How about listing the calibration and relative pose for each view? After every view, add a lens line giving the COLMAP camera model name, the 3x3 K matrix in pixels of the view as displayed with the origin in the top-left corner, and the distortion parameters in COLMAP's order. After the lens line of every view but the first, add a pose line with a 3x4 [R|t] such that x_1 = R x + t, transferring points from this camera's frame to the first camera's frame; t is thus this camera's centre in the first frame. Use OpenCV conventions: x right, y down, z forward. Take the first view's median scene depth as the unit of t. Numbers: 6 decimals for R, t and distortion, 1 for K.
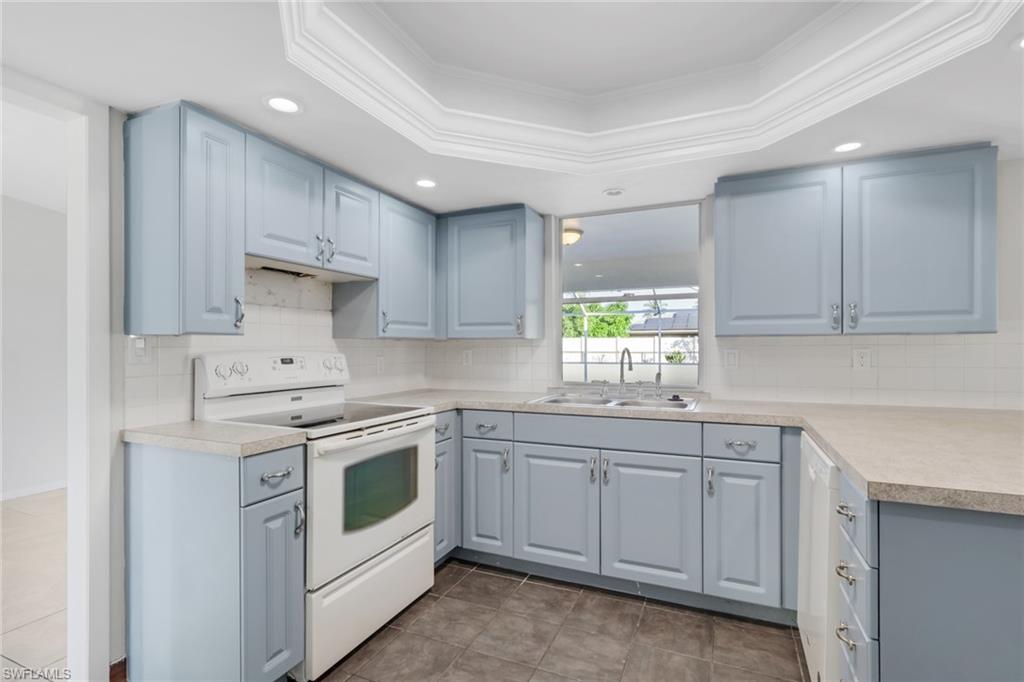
lens RADIAL K [[475.8, 0, 515.7], [0, 475.8, 347.4], [0, 0, 1]] dist [-0.000132, -0.000152]
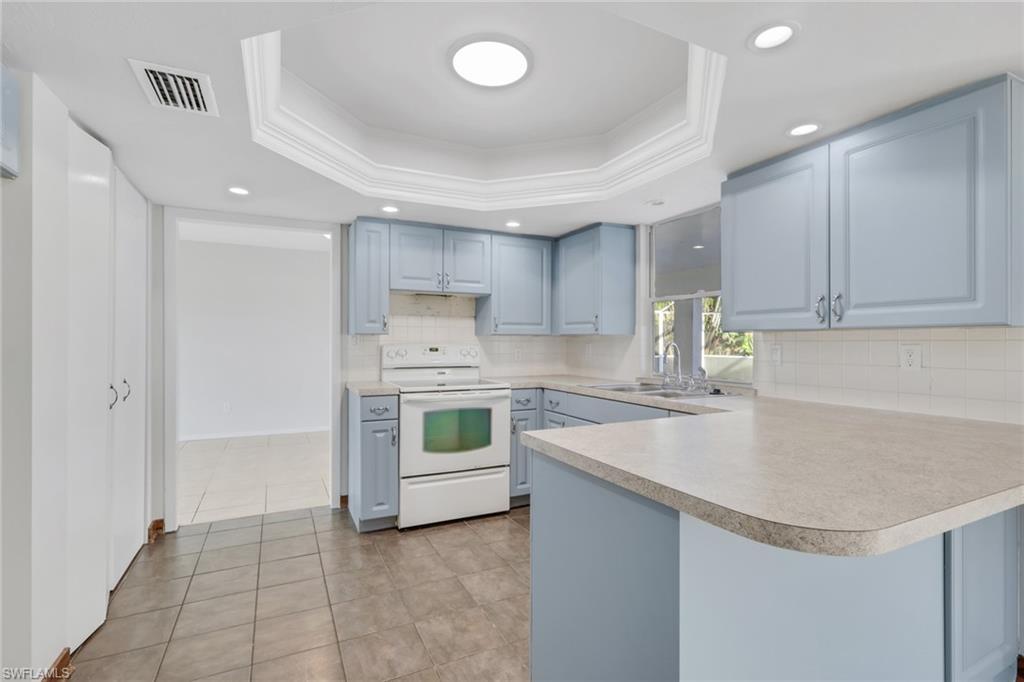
lens RADIAL K [[475.8, 0, 519.8], [0, 475.8, 342.4], [0, 0, 1]] dist [-0.000132, -0.000152]
pose [[0.773144, 0.004403, -0.634215, 0.795513], [-0.003920, 0.999990, 0.002163, -0.000680], [0.634218, 0.000814, 0.773154, -0.075679]]
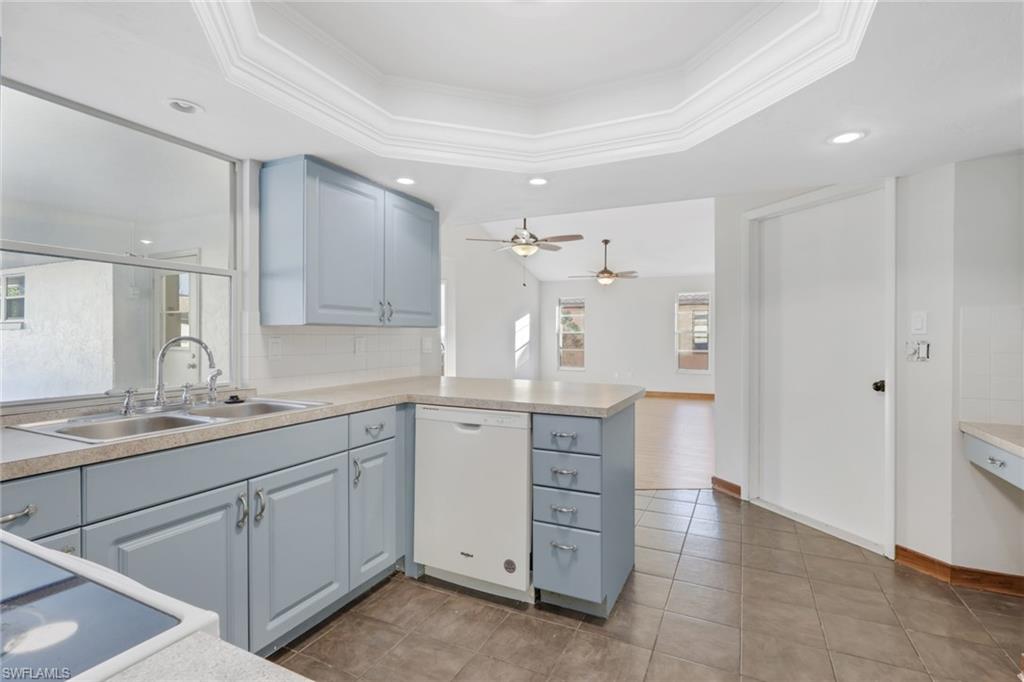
lens RADIAL K [[475.8, 0, 514.1], [0, 475.8, 337.9], [0, 0, 1]] dist [-0.000132, -0.000152]
pose [[0.041149, 0.000820, 0.999153, -0.531506], [-0.003112, 0.999995, -0.000692, 0.003153], [-0.999148, -0.003081, 0.041152, 0.600364]]
